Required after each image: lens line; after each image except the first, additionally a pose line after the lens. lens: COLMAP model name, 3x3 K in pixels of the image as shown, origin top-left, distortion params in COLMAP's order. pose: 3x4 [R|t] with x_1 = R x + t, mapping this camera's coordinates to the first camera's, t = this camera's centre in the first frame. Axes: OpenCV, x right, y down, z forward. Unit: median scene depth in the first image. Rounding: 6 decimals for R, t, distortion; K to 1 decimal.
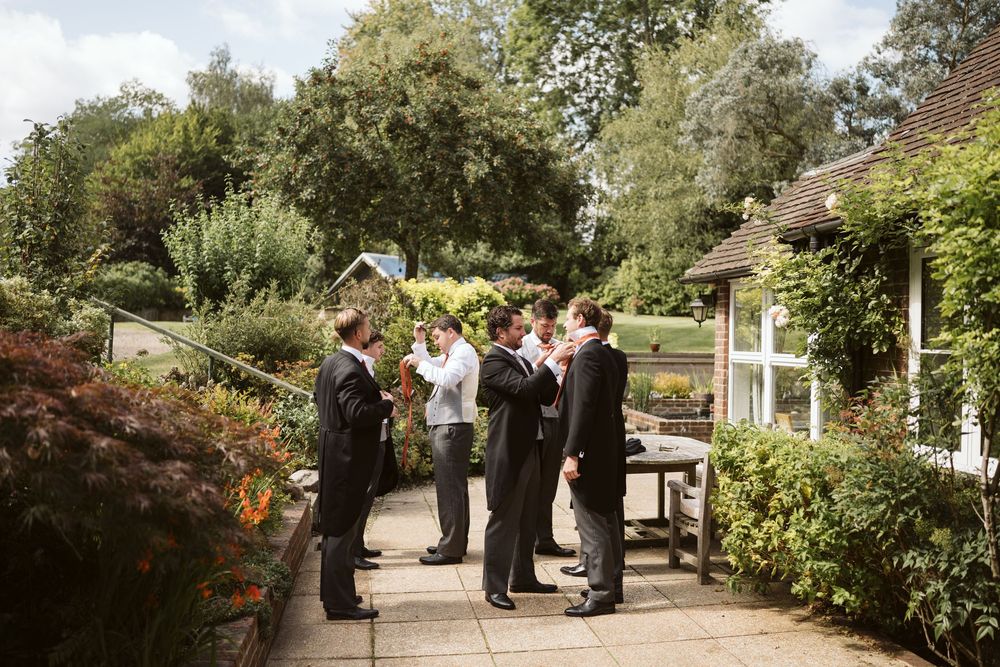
lens RADIAL K [[965.2, 0, 504.2], [0, 965.2, 328.3], [0, 0, 1]] dist [-0.126848, 0.000000]
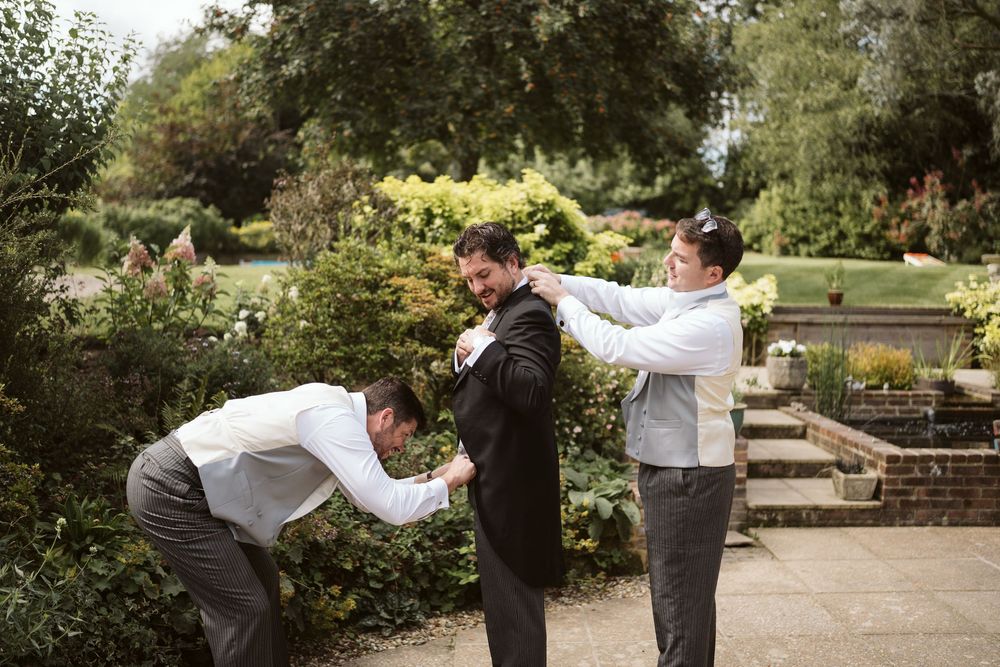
lens RADIAL K [[965.2, 0, 498.5], [0, 965.2, 335.0], [0, 0, 1]] dist [-0.126848, 0.000000]
pose [[0.990925, 0.002490, -0.134393, 0.010387], [0.005729, 0.998137, 0.060737, 0.002366], [0.134294, -0.060956, 0.989065, 0.167106]]
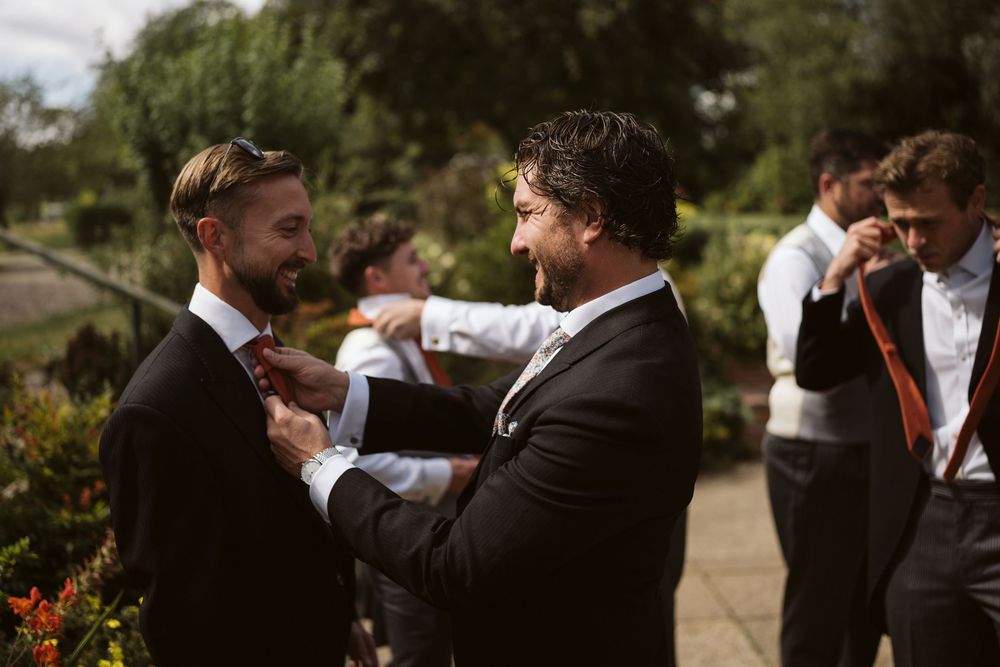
lens RADIAL K [[965.2, 0, 493.9], [0, 965.2, 335.9], [0, 0, 1]] dist [-0.126848, 0.000000]
pose [[0.991256, -0.031380, -0.128168, -0.010224], [0.043753, 0.994525, 0.094895, 0.001288], [0.124489, -0.099673, 0.987202, 0.121411]]
